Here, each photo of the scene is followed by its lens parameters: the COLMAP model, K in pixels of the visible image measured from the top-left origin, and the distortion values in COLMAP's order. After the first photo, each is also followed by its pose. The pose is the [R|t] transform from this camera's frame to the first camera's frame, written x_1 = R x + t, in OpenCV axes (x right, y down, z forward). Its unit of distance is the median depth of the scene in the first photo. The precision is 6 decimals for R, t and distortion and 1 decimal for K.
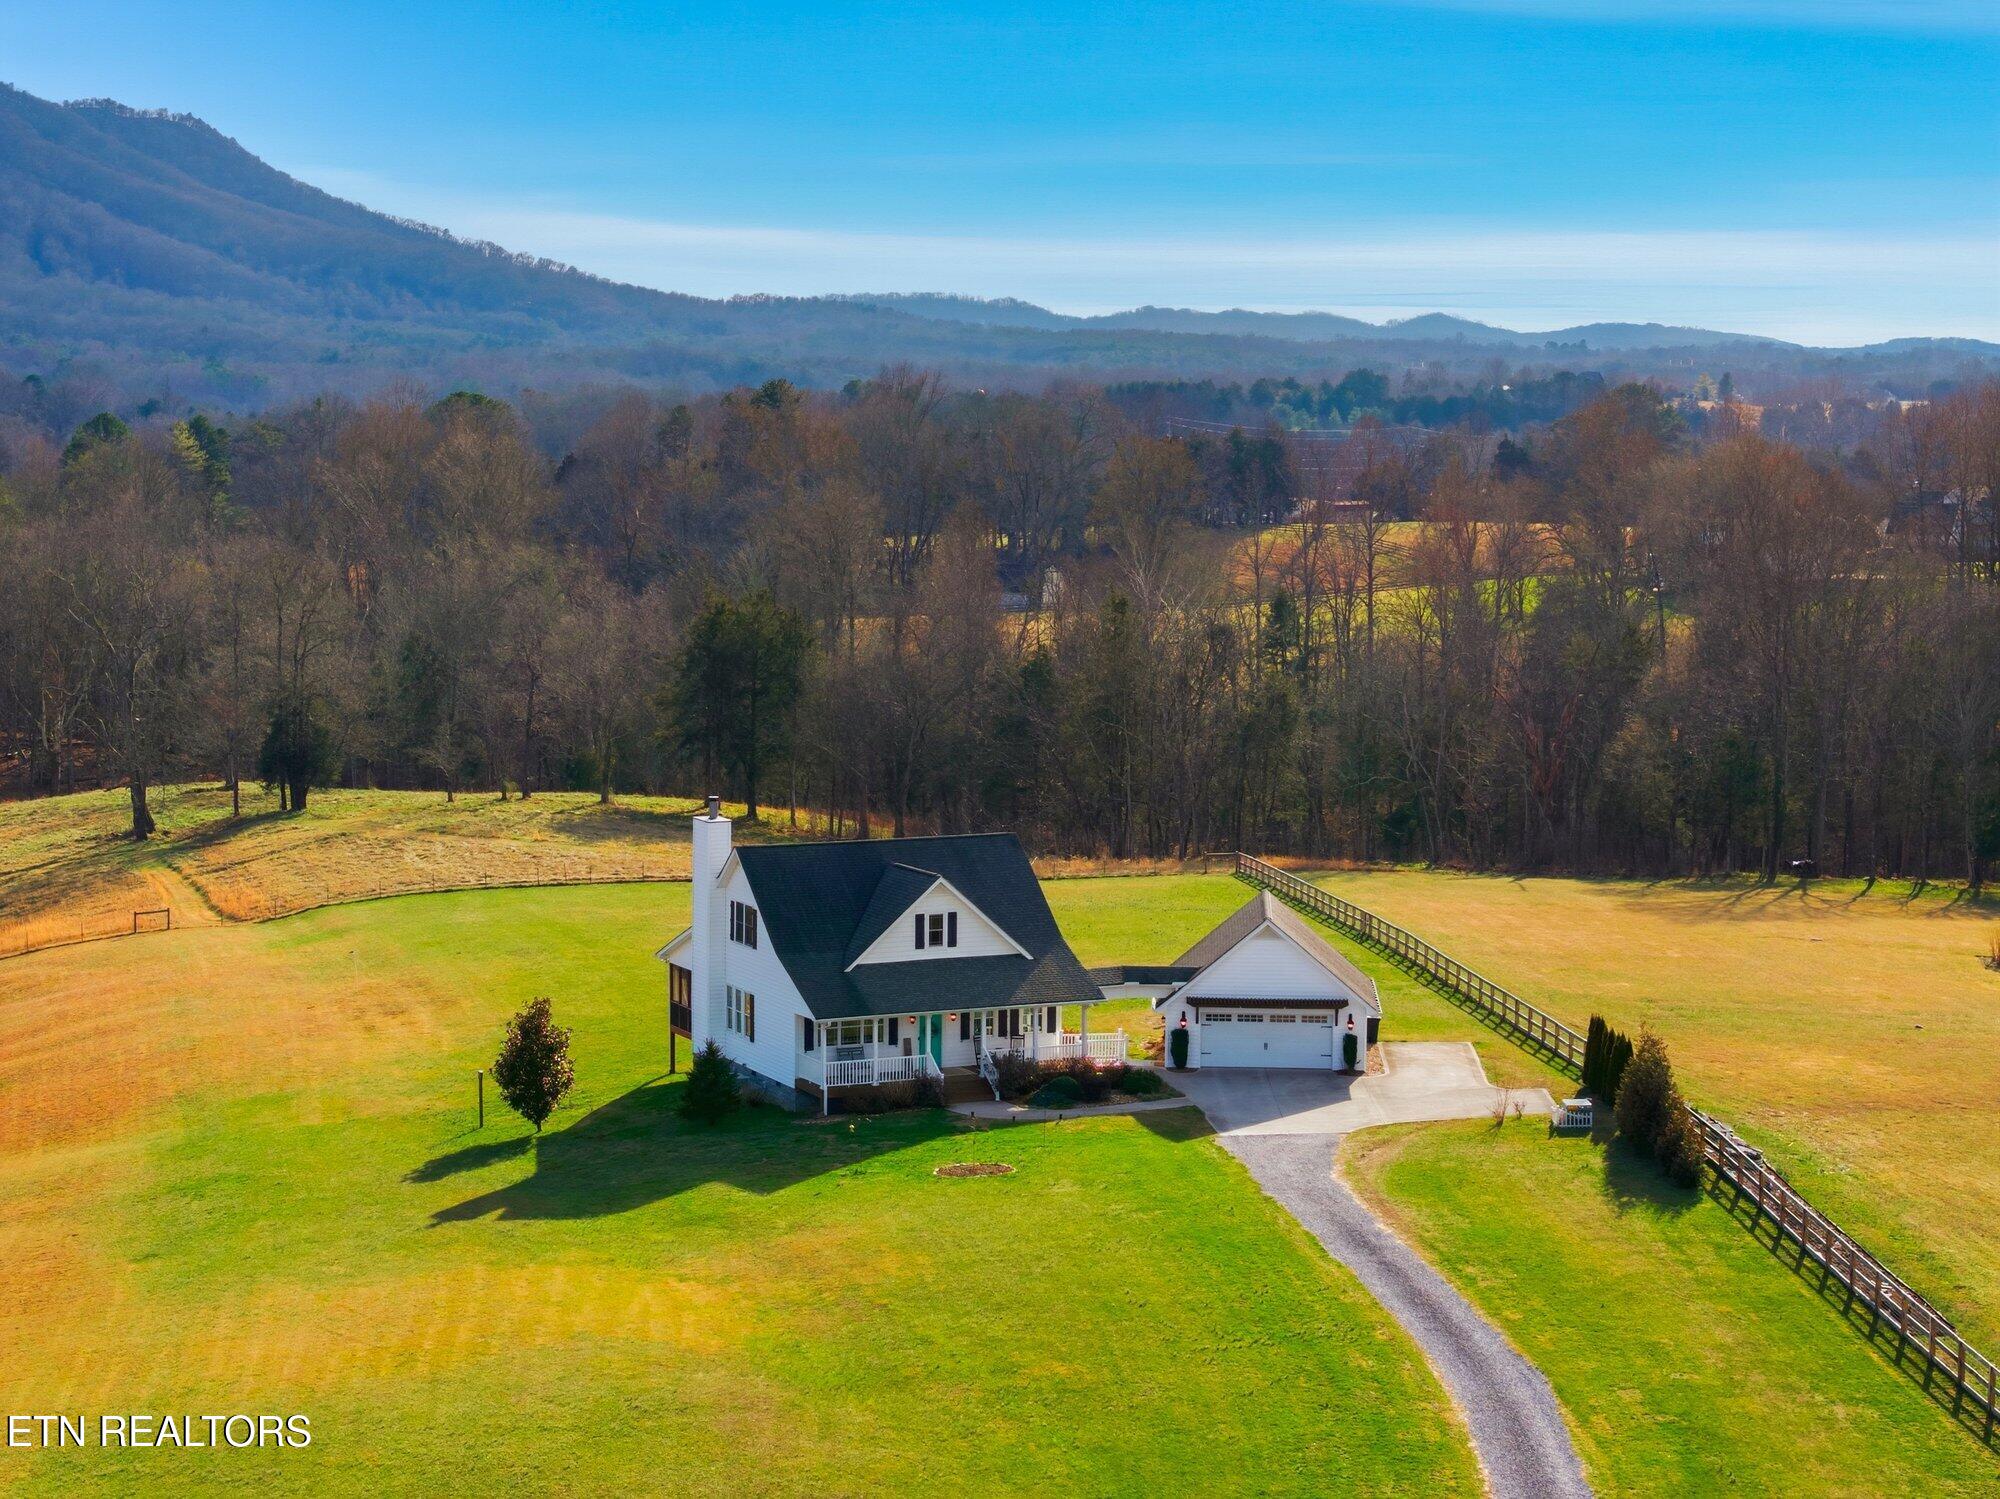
lens RADIAL K [[3972.4, 0, 1000.0], [0, 3972.4, 749.5], [0, 0, 1]] dist [-0.043492, -0.072532]
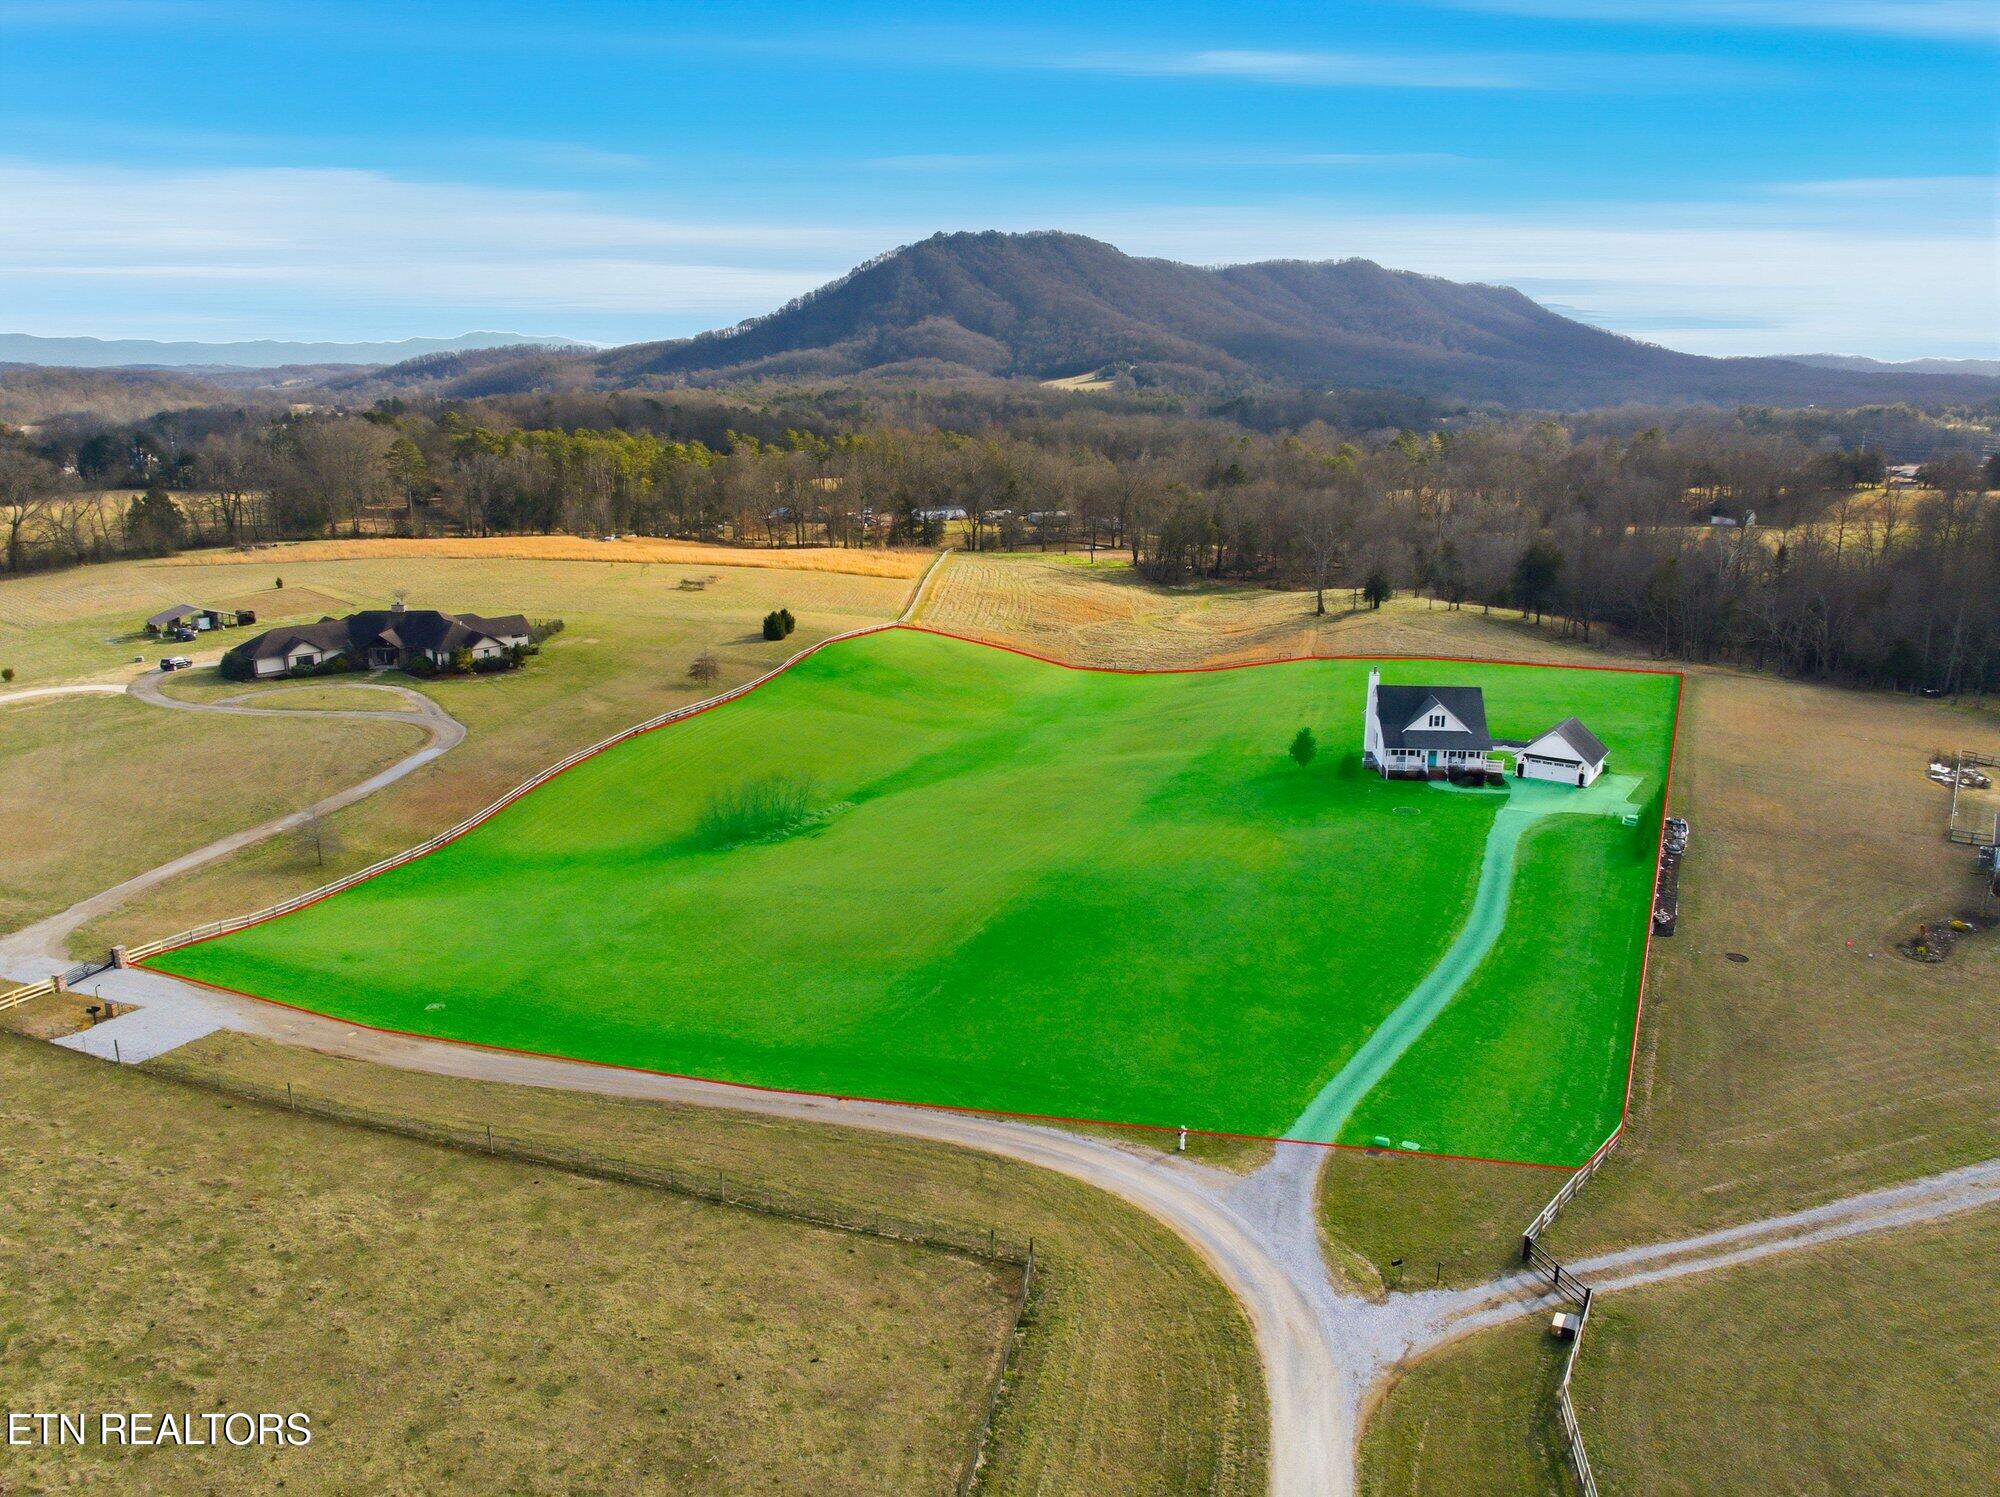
lens RADIAL K [[1409.0, 0, 1015.0], [0, 1409.0, 709.1], [0, 0, 1]] dist [-0.034730, -0.007608]
pose [[0.860816, 0.114701, -0.495823, 0.230334], [-0.046545, 0.987931, 0.147734, -0.102884], [0.506784, -0.104093, 0.855765, -0.057929]]
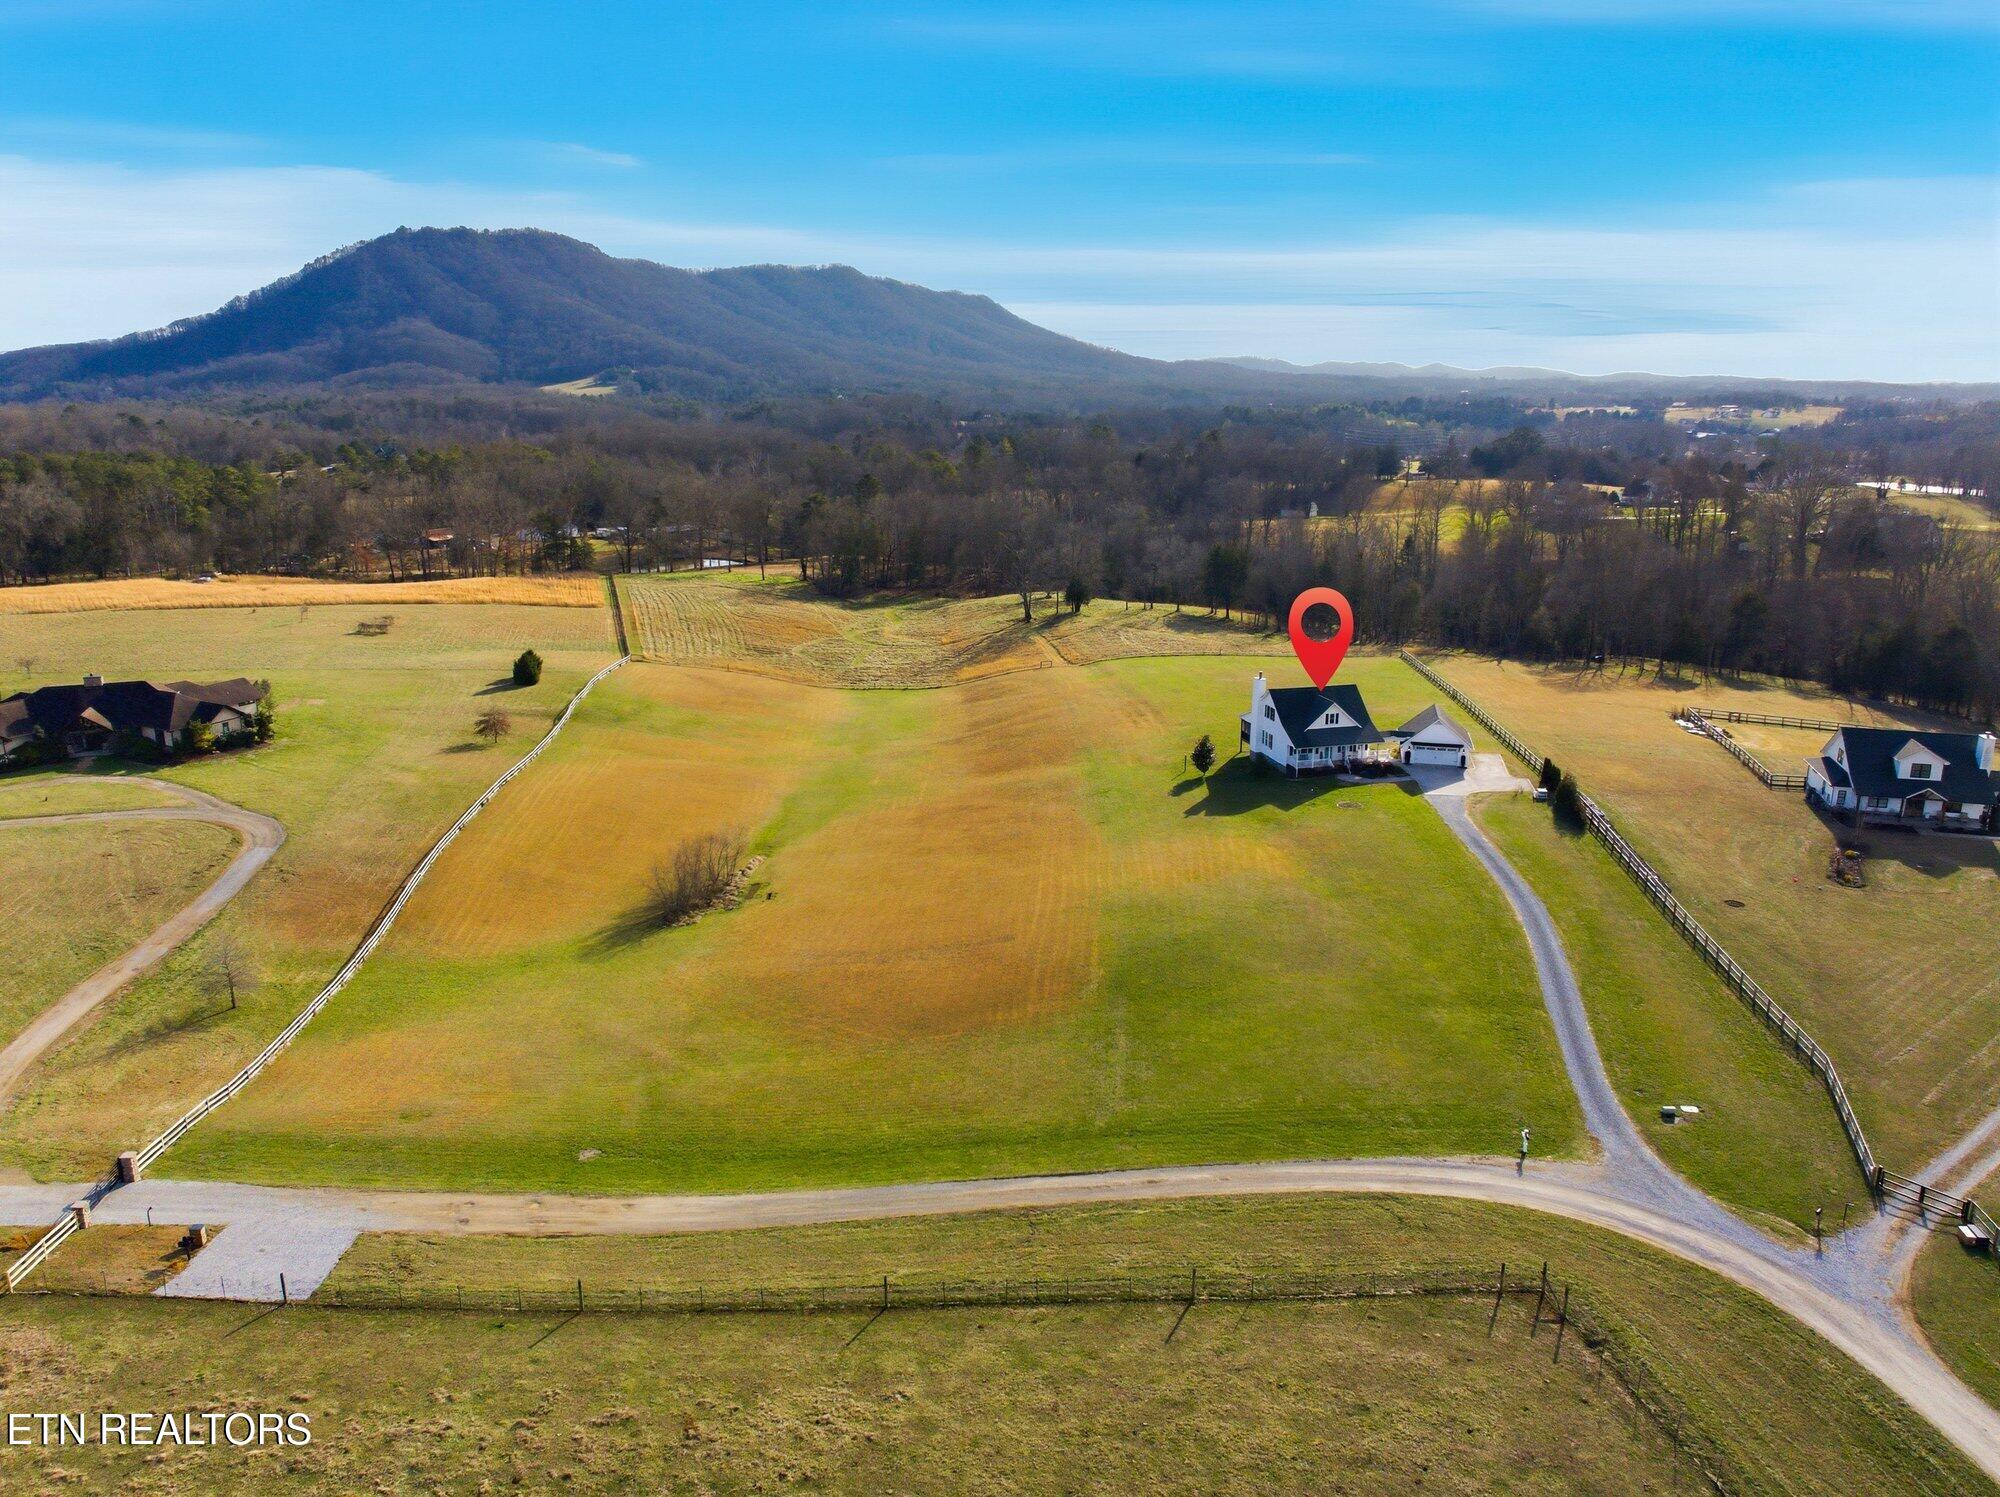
lens RADIAL K [[1409.0, 0, 1015.0], [0, 1409.0, 709.1], [0, 0, 1]] dist [-0.034730, -0.007608]
pose [[0.984763, 0.039271, -0.169407, -0.075288], [-0.016367, 0.990774, 0.134533, -0.109159], [0.173128, -0.129710, 0.976321, -0.144943]]
